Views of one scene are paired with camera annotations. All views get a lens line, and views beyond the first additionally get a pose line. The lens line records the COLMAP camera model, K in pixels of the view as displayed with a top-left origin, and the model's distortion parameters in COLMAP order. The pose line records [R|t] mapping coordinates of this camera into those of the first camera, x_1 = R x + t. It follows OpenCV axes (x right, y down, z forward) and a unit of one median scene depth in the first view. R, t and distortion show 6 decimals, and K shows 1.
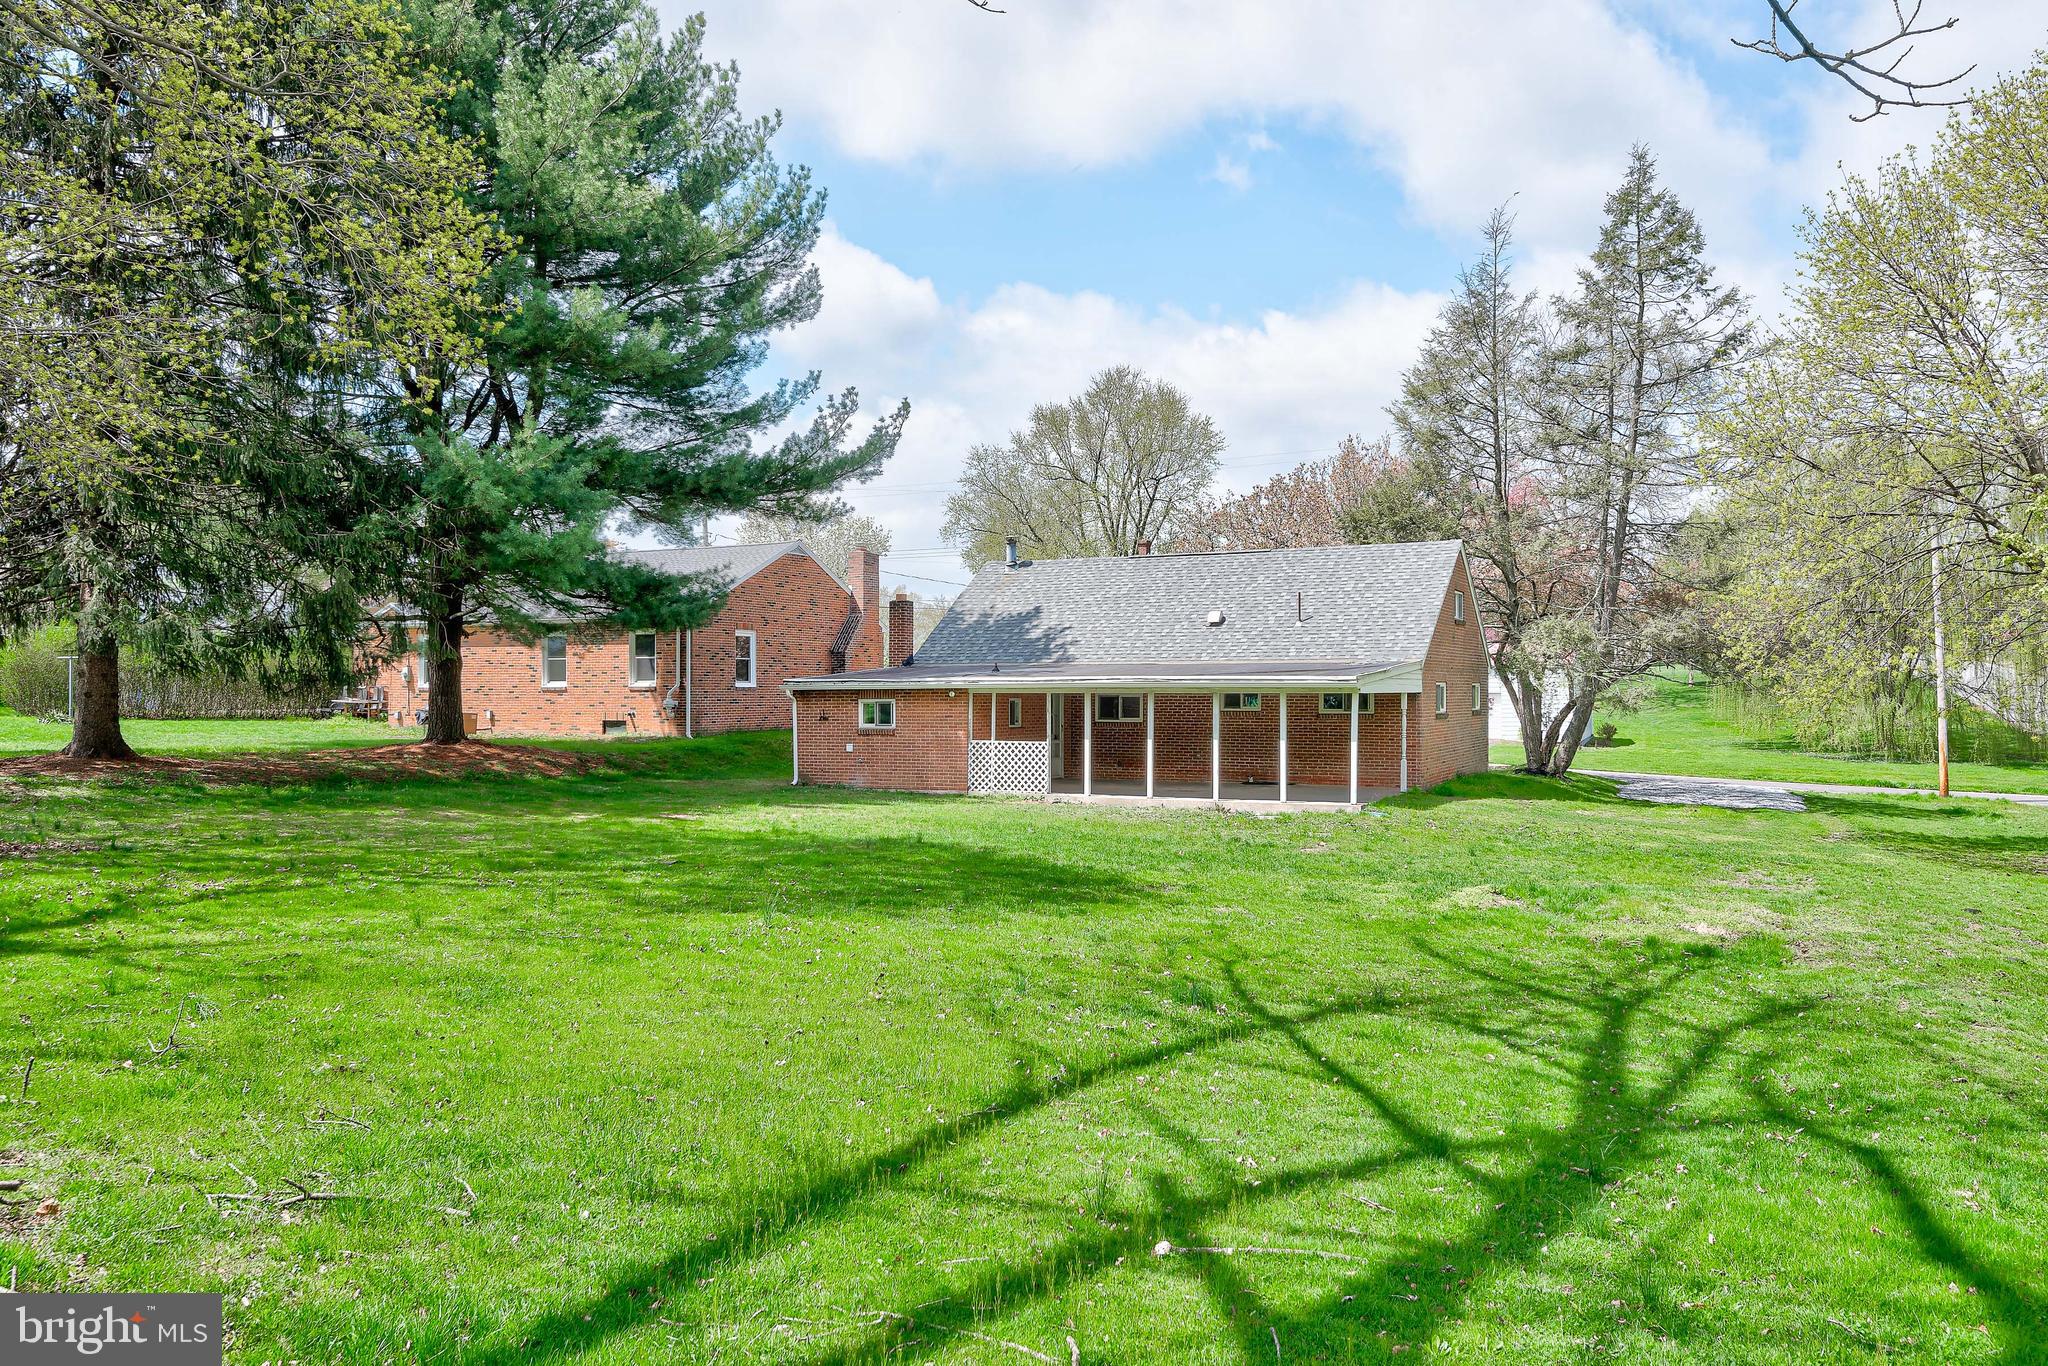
lens RADIAL K [[1508.2, 0, 1016.8], [0, 1508.2, 680.7], [0, 0, 1]] dist [0.012897, 0.001656]
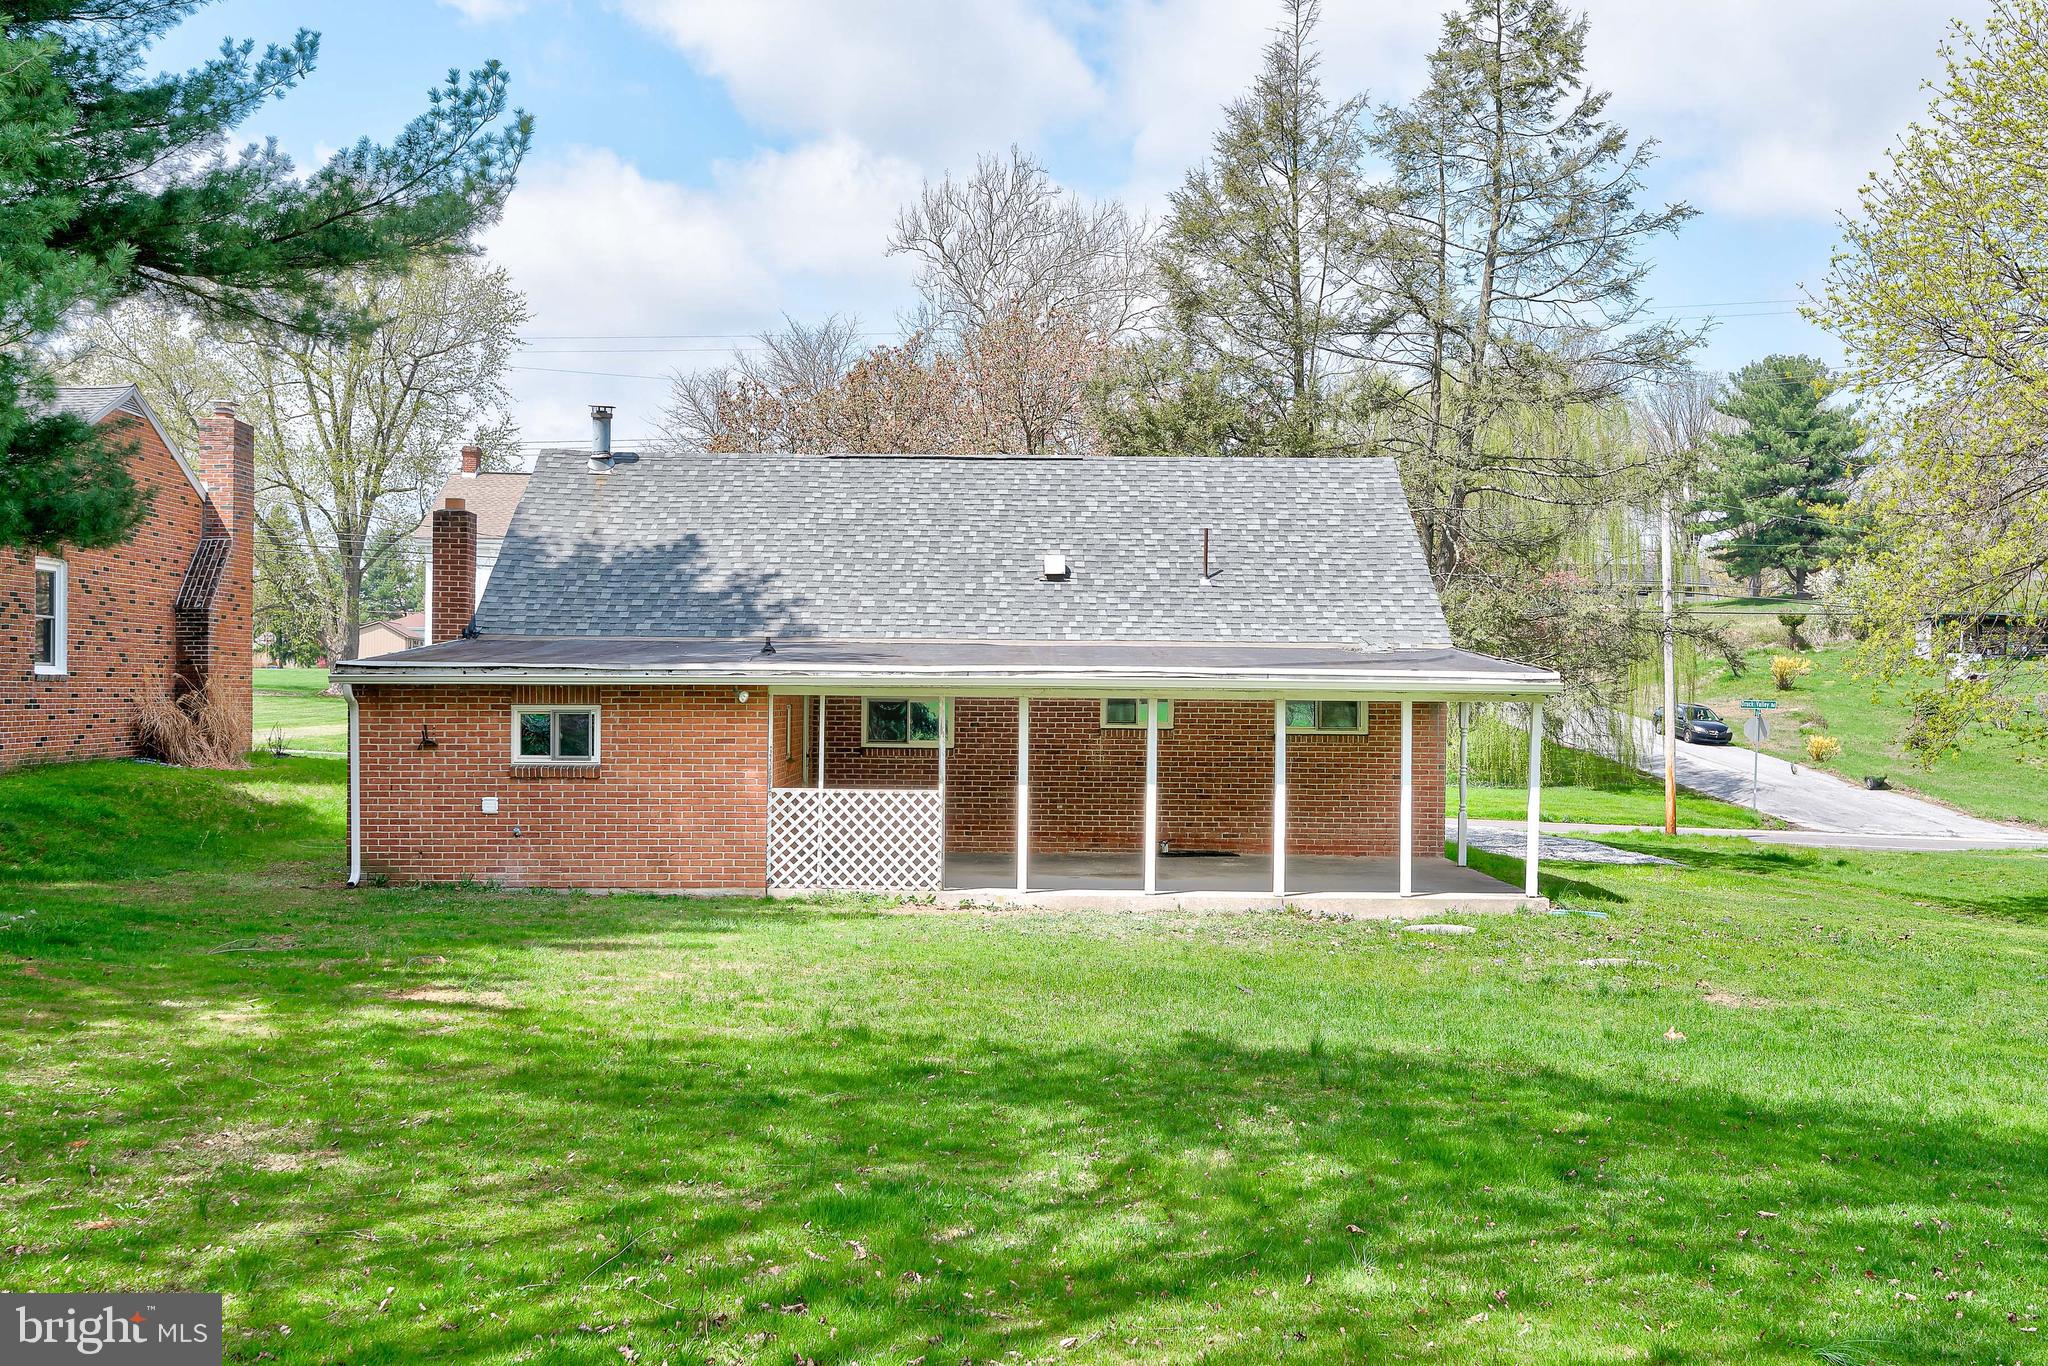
lens RADIAL K [[2035.4, 0, 1028.0], [0, 2035.4, 684.2], [0, 0, 1]] dist [-0.005248, 0.000000]
pose [[0.880706, 0.010906, 0.473538, -0.265742], [-0.013482, 0.999907, 0.002046, 0.002053], [-0.473472, -0.008186, 0.880771, 0.341690]]
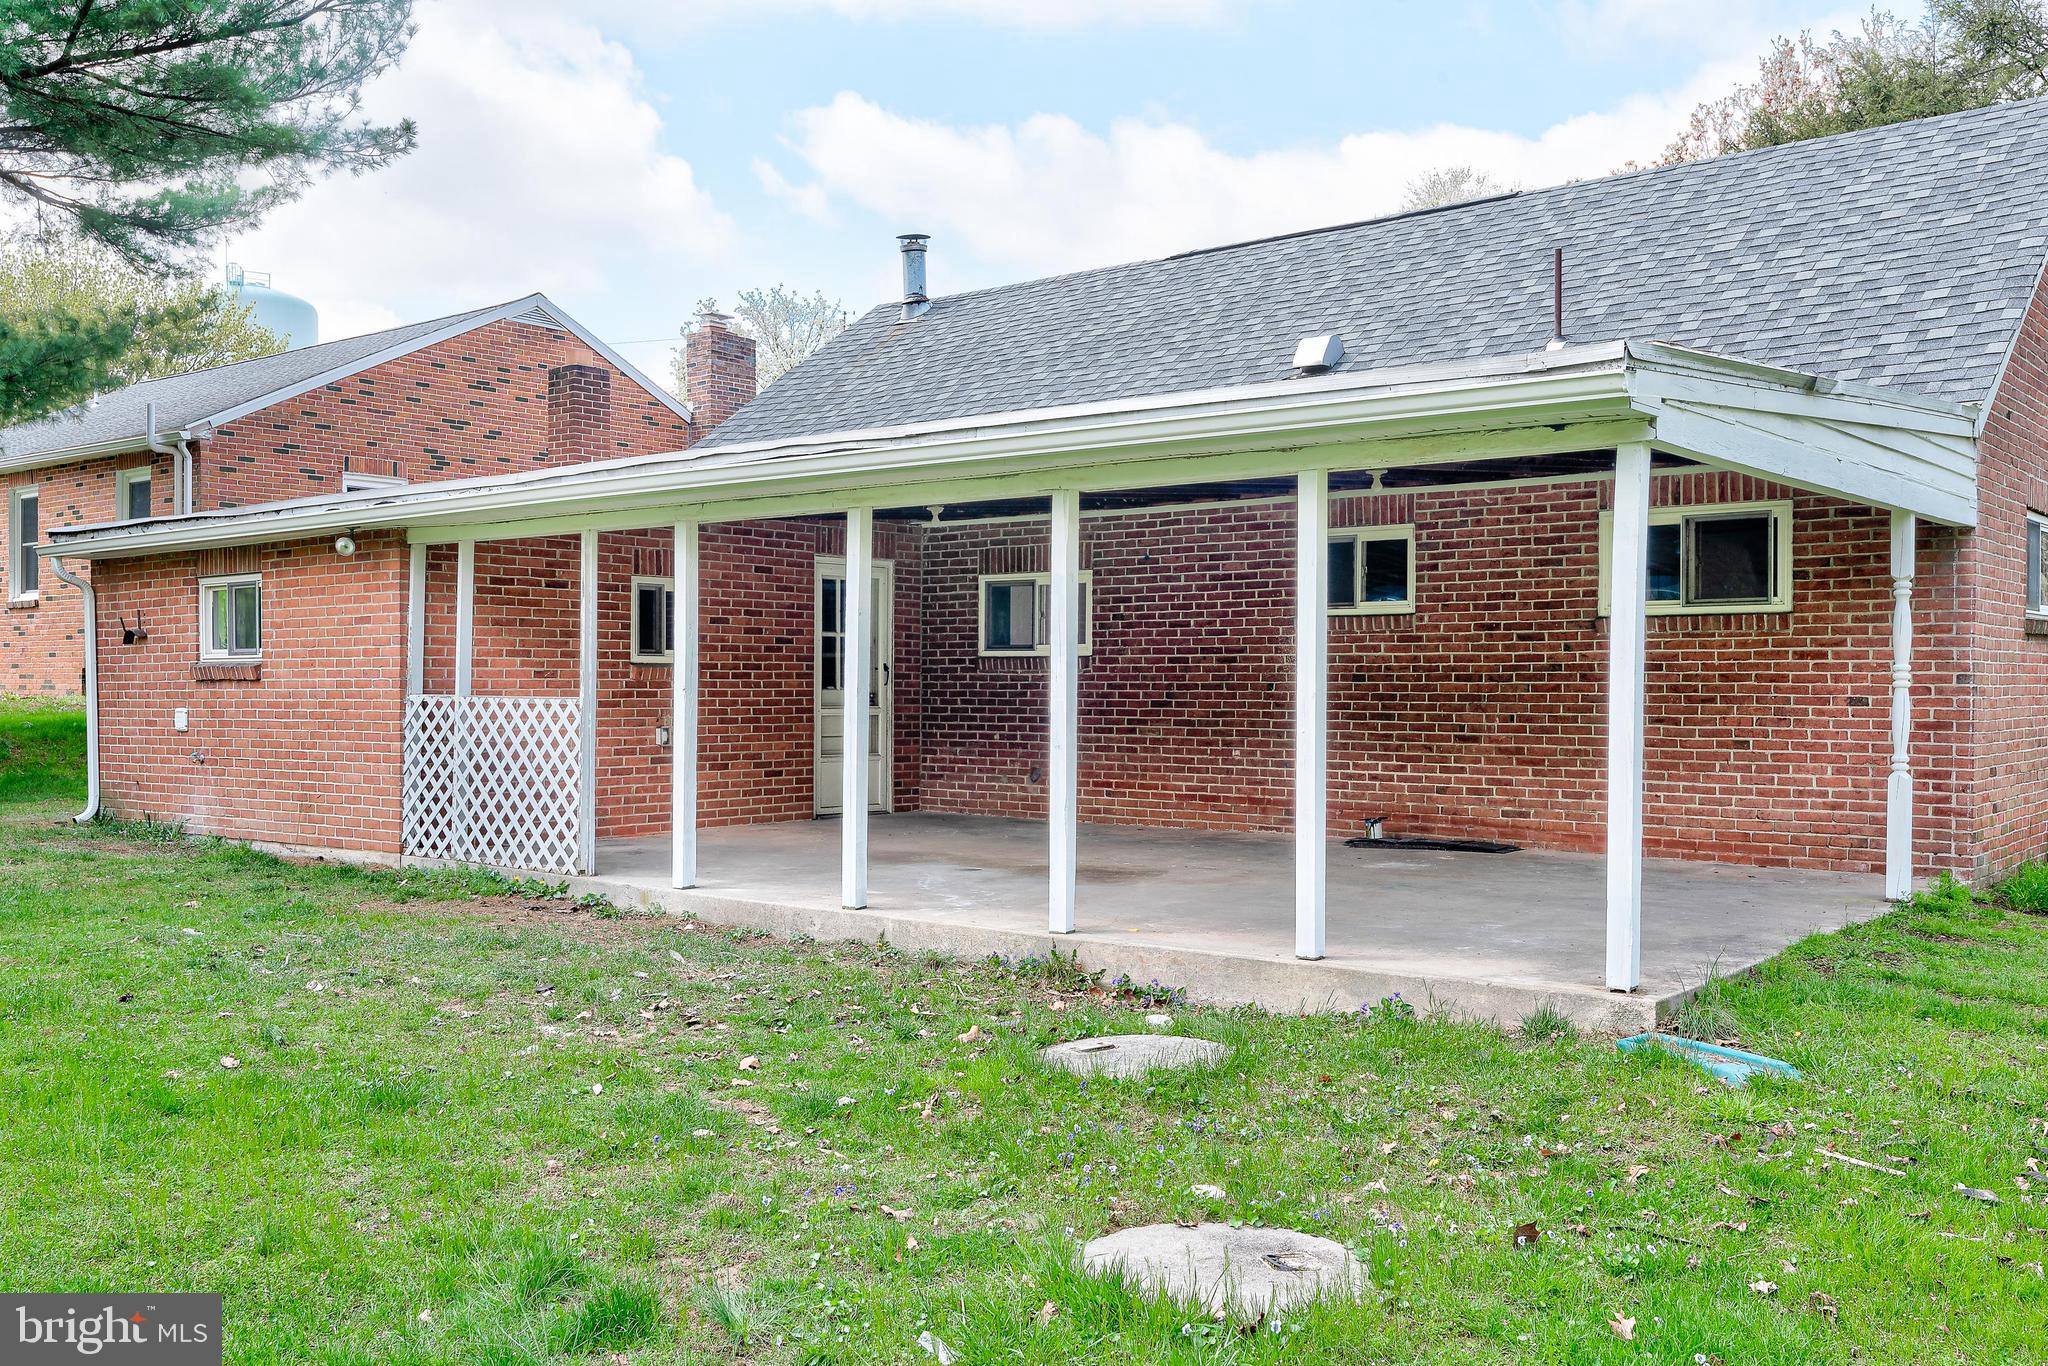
lens RADIAL K [[1794.1, 0, 1027.3], [0, 1794.1, 698.4], [0, 0, 1]] dist [0.024001, -0.004652]
pose [[0.978429, 0.003950, -0.206546, 0.163993], [-0.000609, 0.999868, 0.016239, 0.032670], [0.206583, -0.015763, 0.978302, 0.628715]]
